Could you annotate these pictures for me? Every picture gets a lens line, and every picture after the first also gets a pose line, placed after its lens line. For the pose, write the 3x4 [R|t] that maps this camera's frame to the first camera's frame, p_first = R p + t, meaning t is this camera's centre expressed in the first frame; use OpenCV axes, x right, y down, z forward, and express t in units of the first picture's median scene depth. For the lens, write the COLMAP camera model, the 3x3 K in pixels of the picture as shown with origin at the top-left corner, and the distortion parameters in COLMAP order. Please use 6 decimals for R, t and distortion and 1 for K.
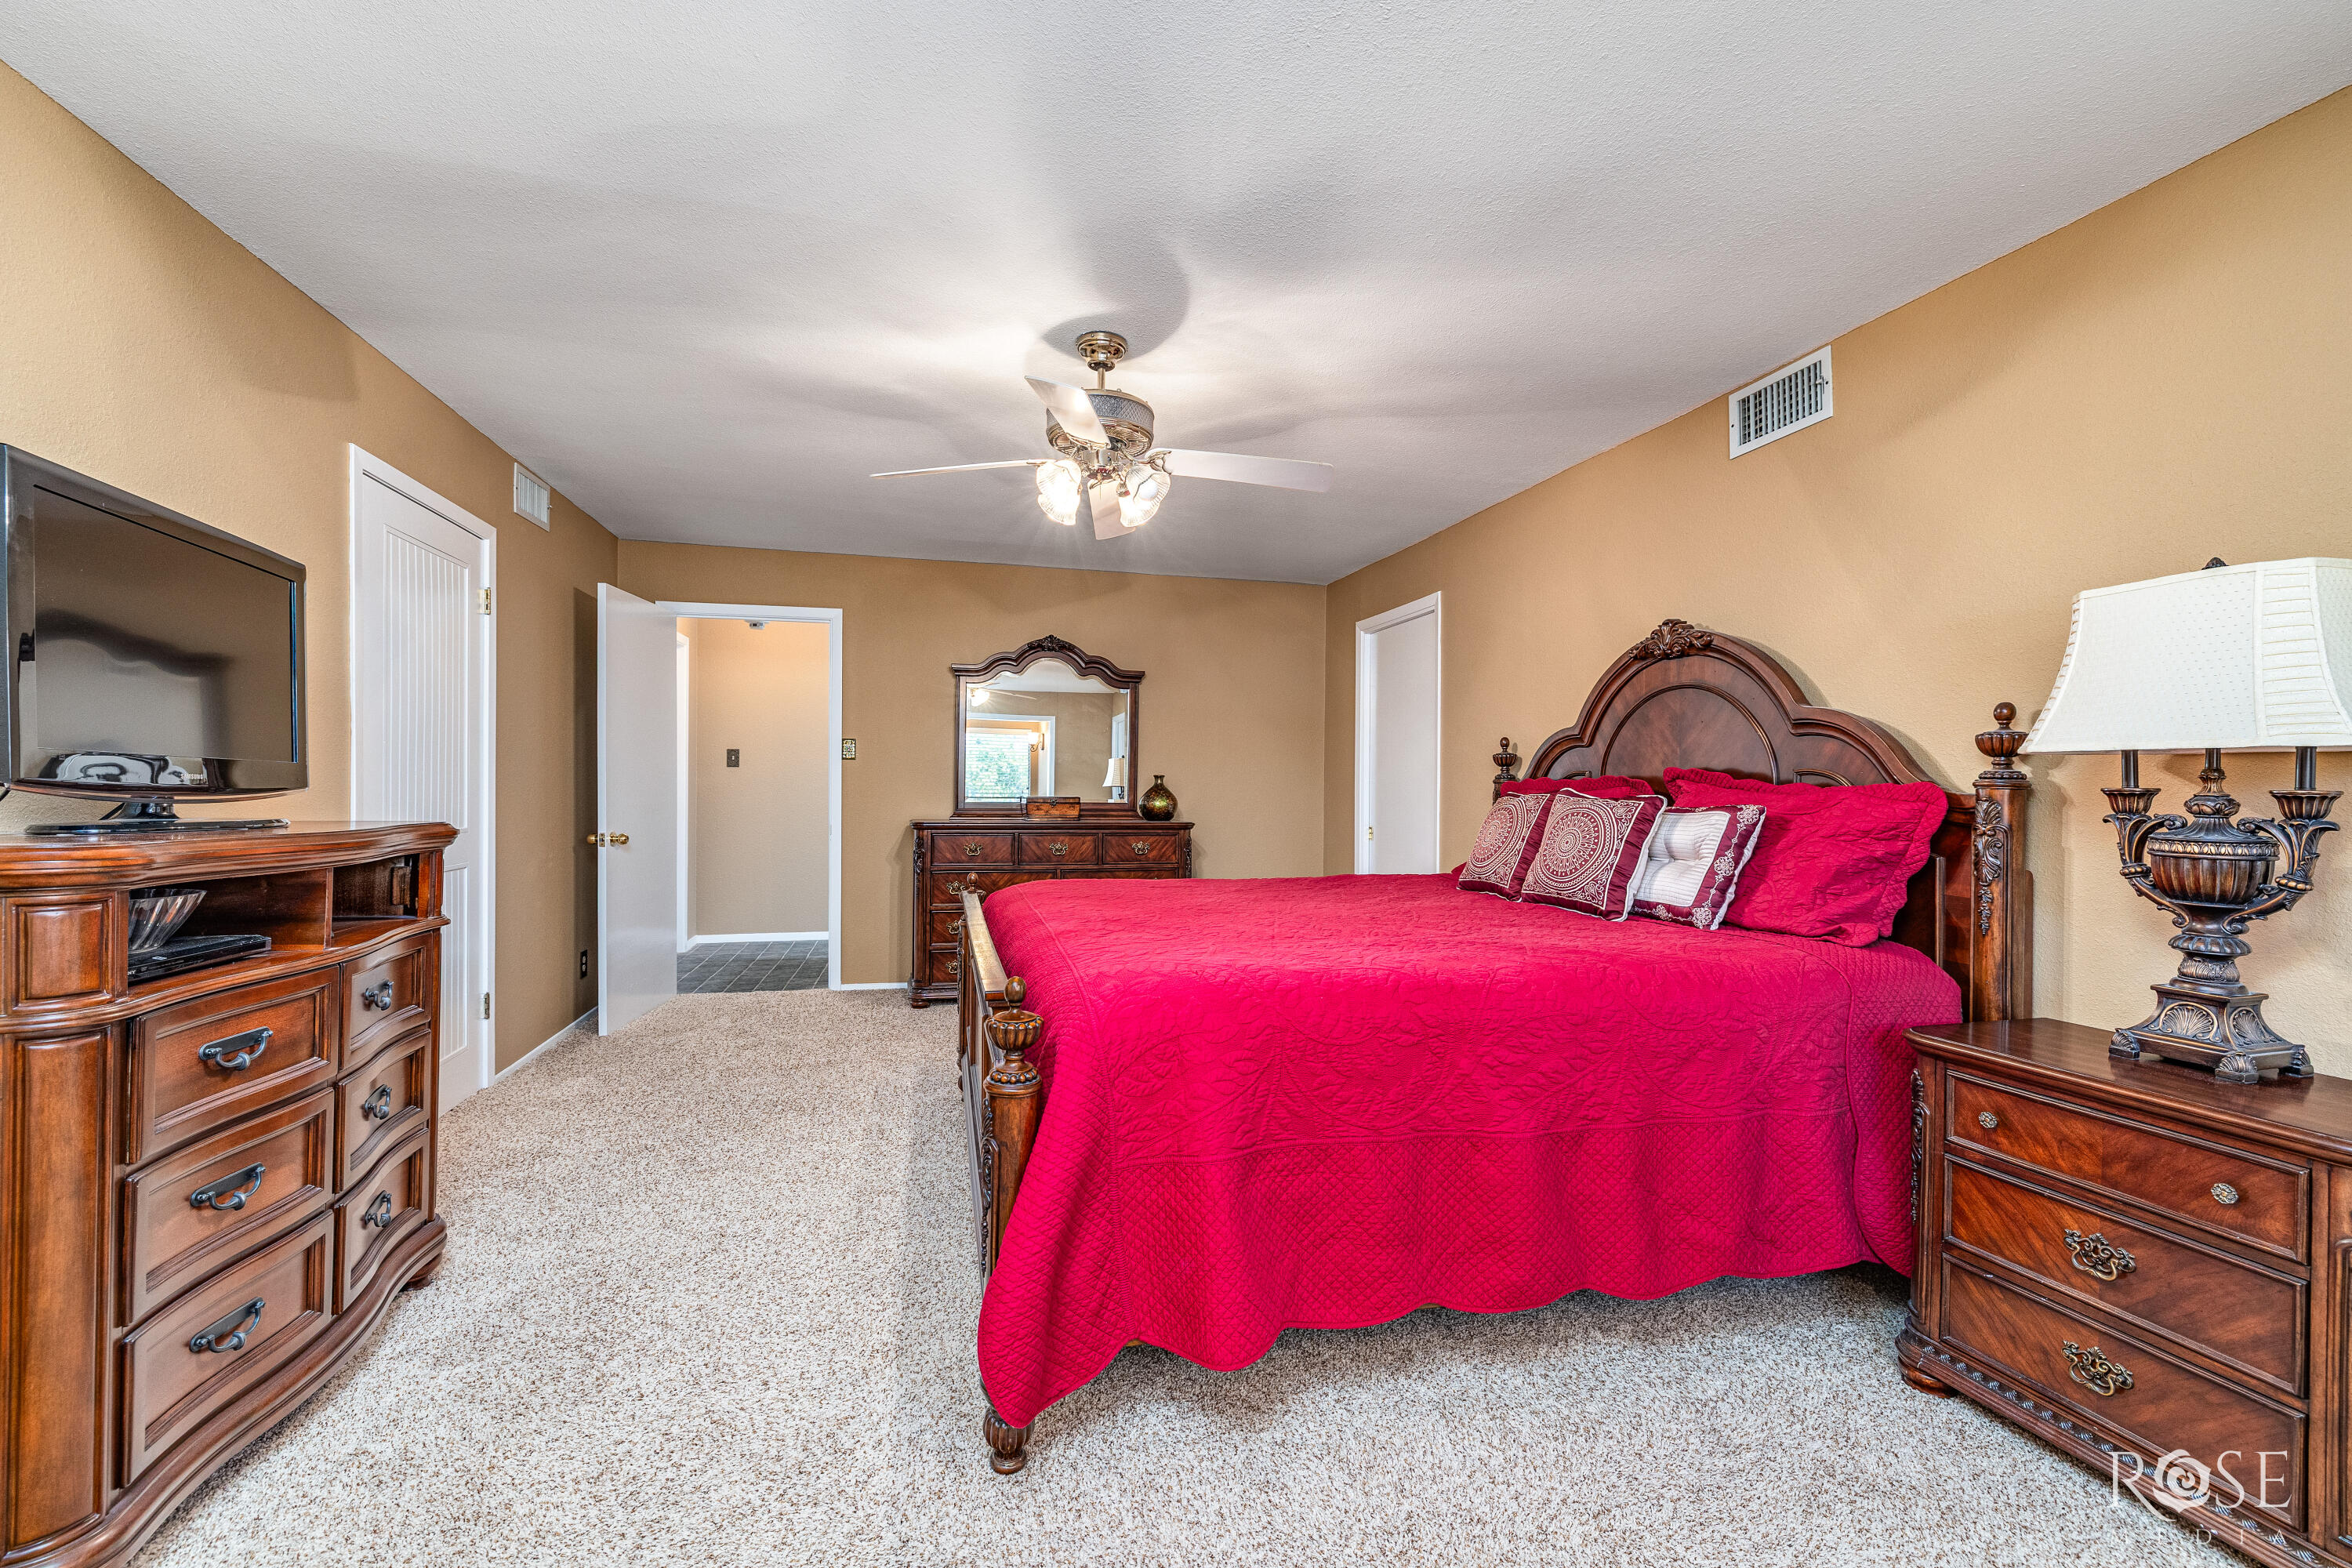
lens RADIAL K [[992.0, 0, 1174.2], [0, 992.0, 775.0], [0, 0, 1]] dist [0.004143, 0.000816]
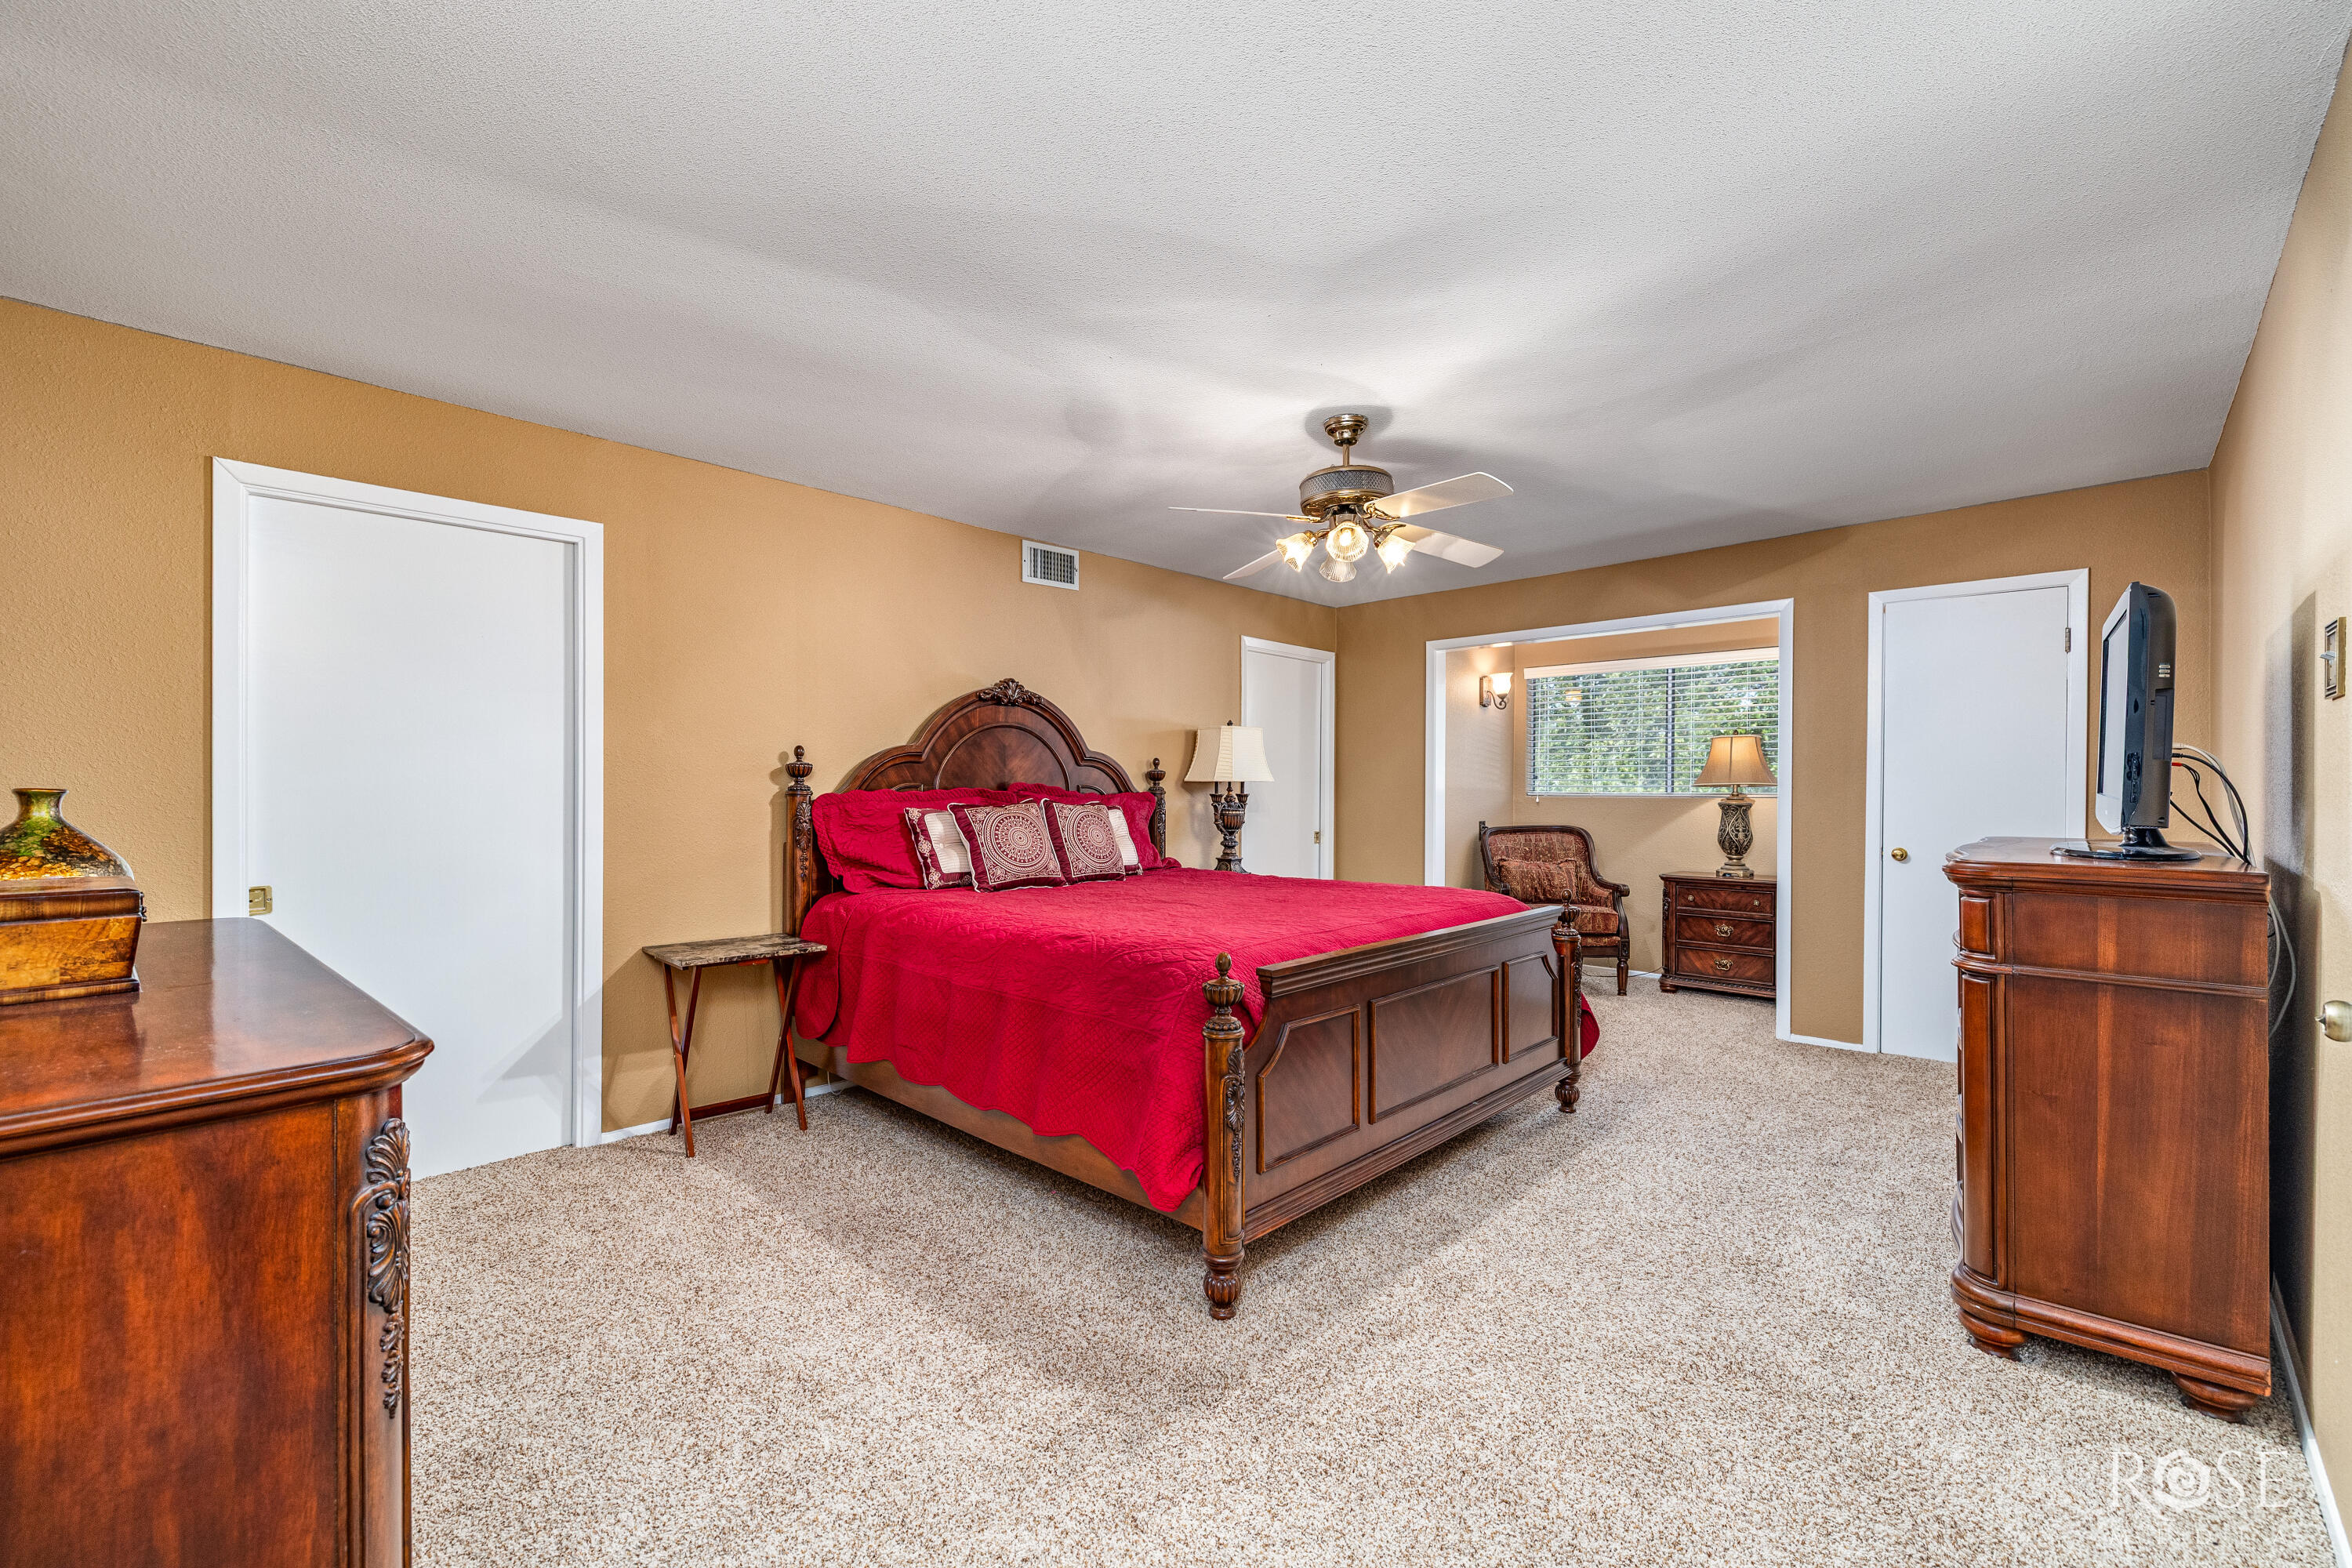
lens RADIAL K [[992.0, 0, 1174.2], [0, 992.0, 775.0], [0, 0, 1]] dist [0.004143, 0.000816]
pose [[-0.550808, -0.006700, 0.834605, -0.952607], [-0.014226, 0.999898, -0.001362, -0.022535], [-0.834510, -0.012623, -0.550848, 1.843561]]
